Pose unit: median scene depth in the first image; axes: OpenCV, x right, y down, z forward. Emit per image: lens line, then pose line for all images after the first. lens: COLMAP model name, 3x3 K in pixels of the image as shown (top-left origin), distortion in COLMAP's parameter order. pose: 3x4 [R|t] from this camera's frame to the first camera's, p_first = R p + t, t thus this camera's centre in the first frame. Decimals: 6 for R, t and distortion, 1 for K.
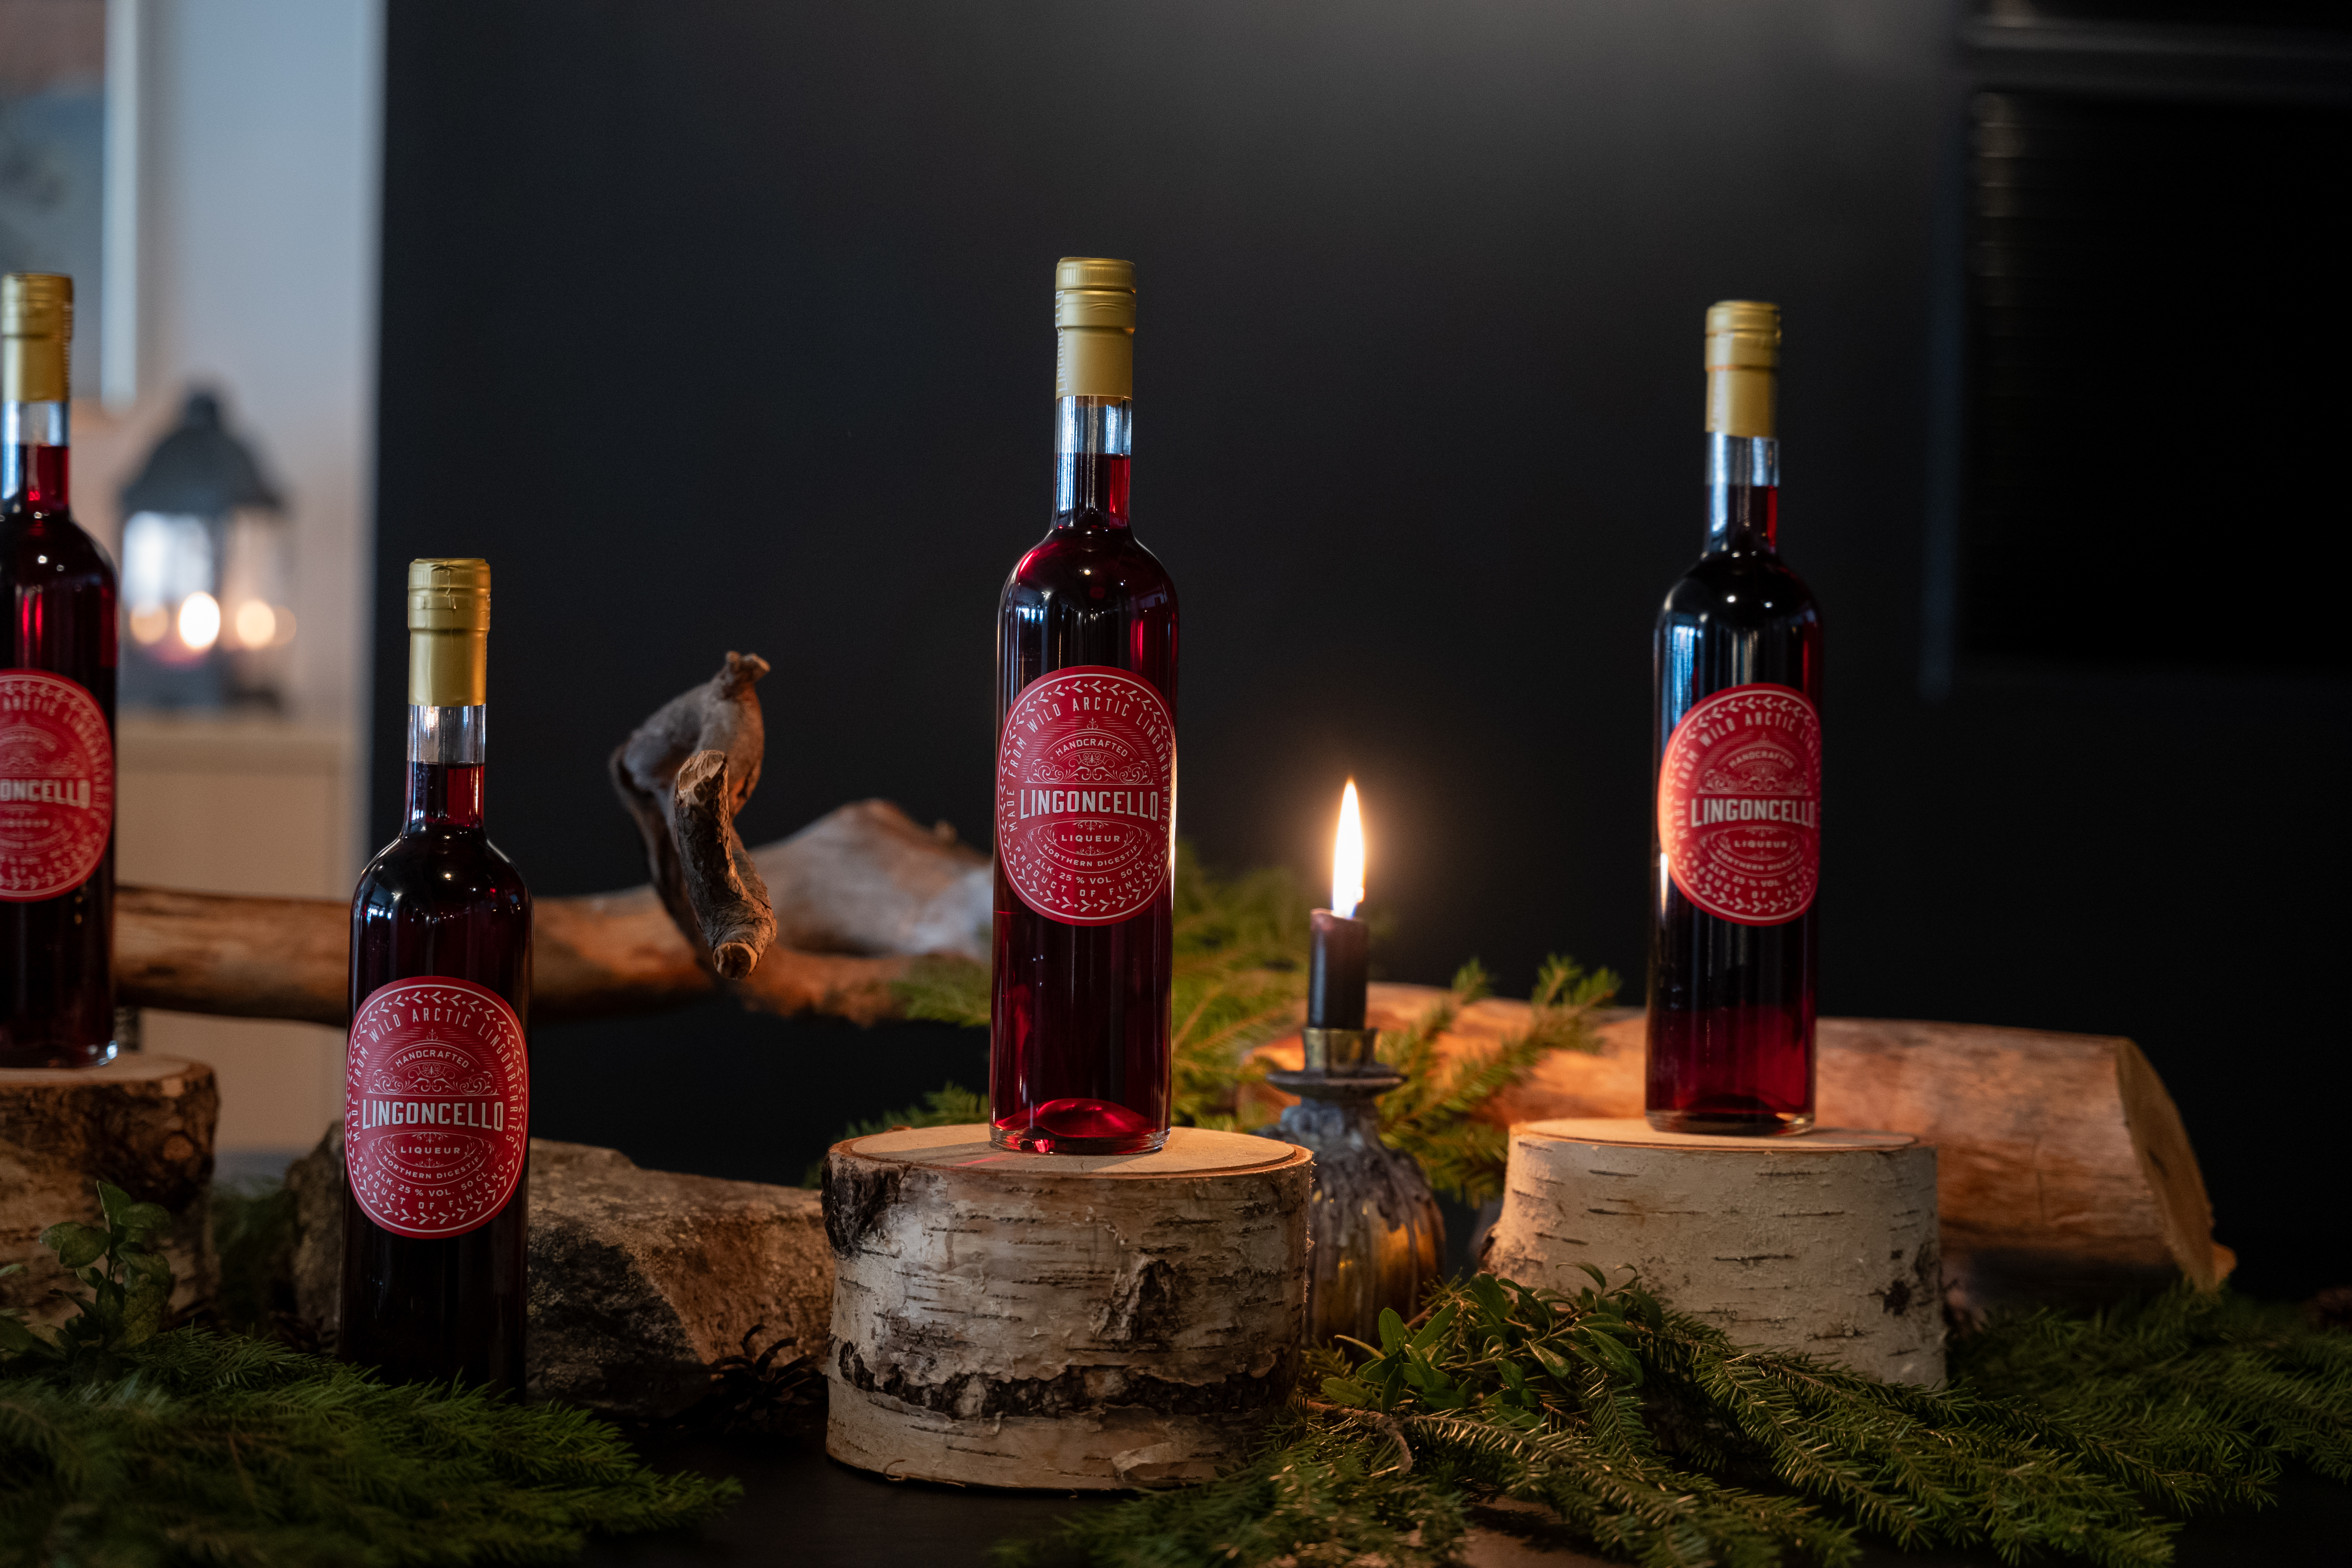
lens RADIAL K [[4586.3, 0, 1167.0], [0, 4586.3, 776.5], [0, 0, 1]] dist [0.022450, 0.000000]
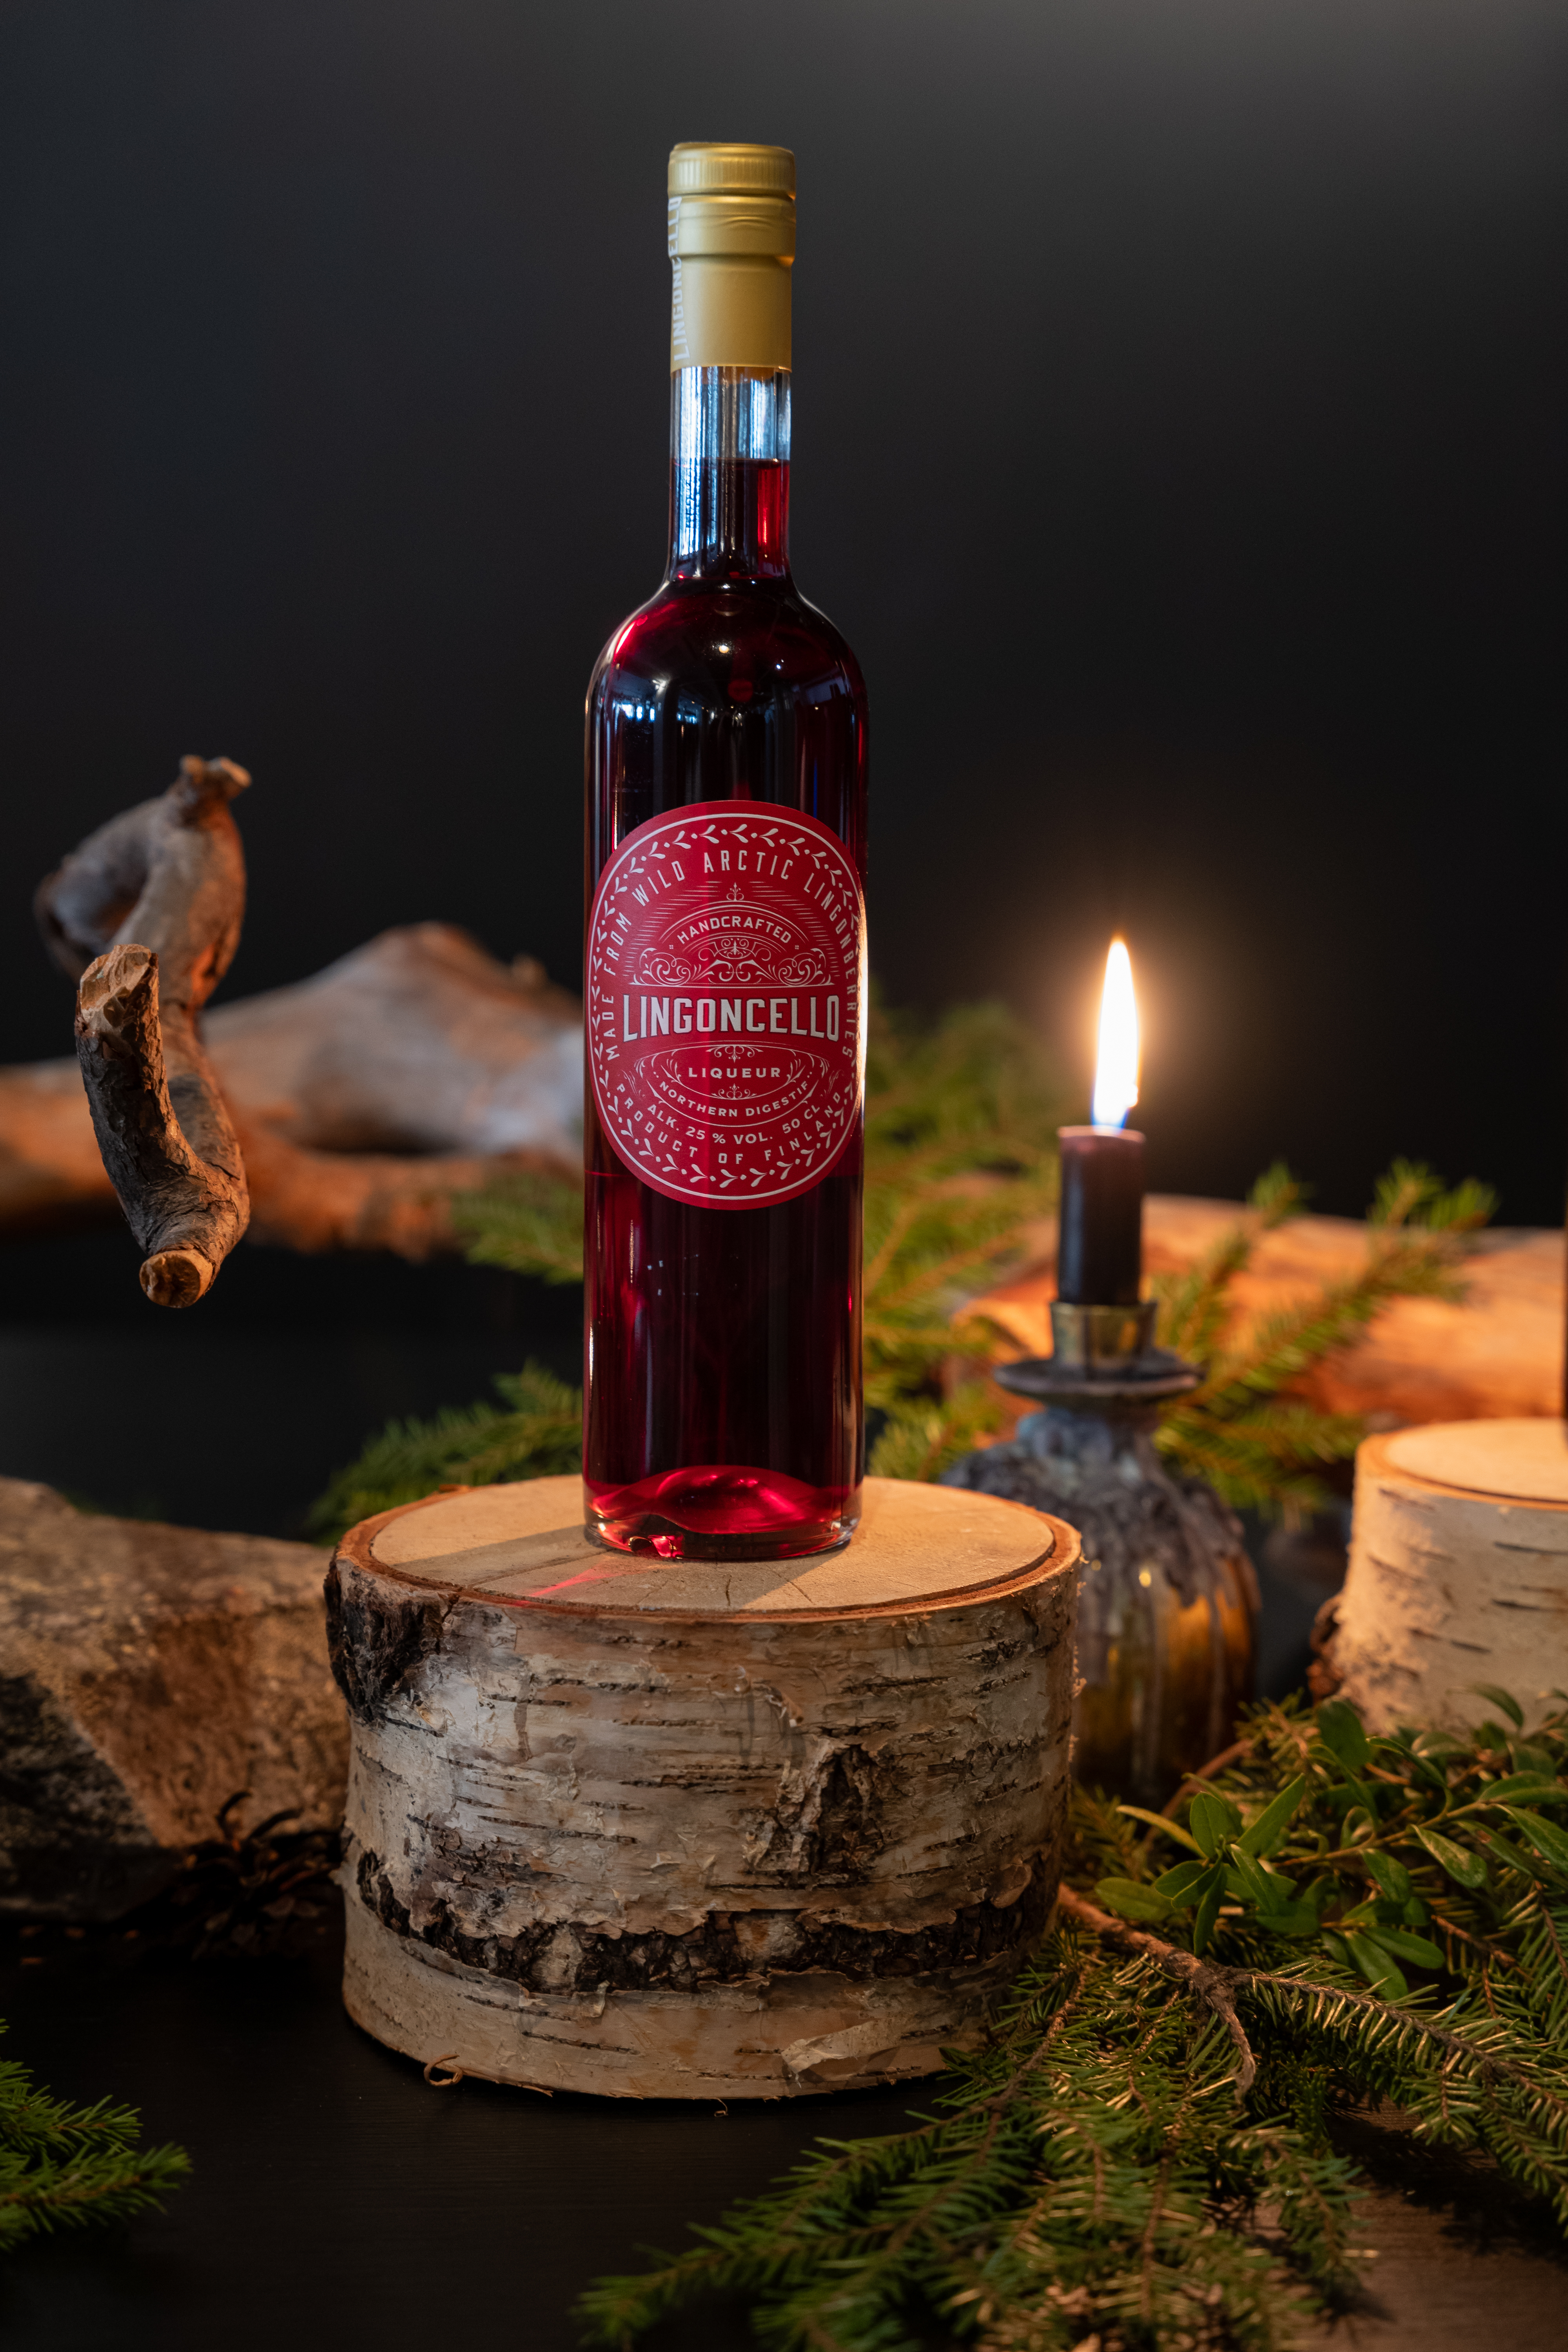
lens RADIAL K [[4586.3, 0, 793.9], [0, 4586.3, 1191.4], [0, 0, 1]] dist [0.022450, 0.000000]
pose [[0.999936, -0.011052, -0.002315, -0.007007], [0.011232, 0.994525, 0.103898, -0.035414], [0.001154, -0.103917, 0.994585, 0.358866]]
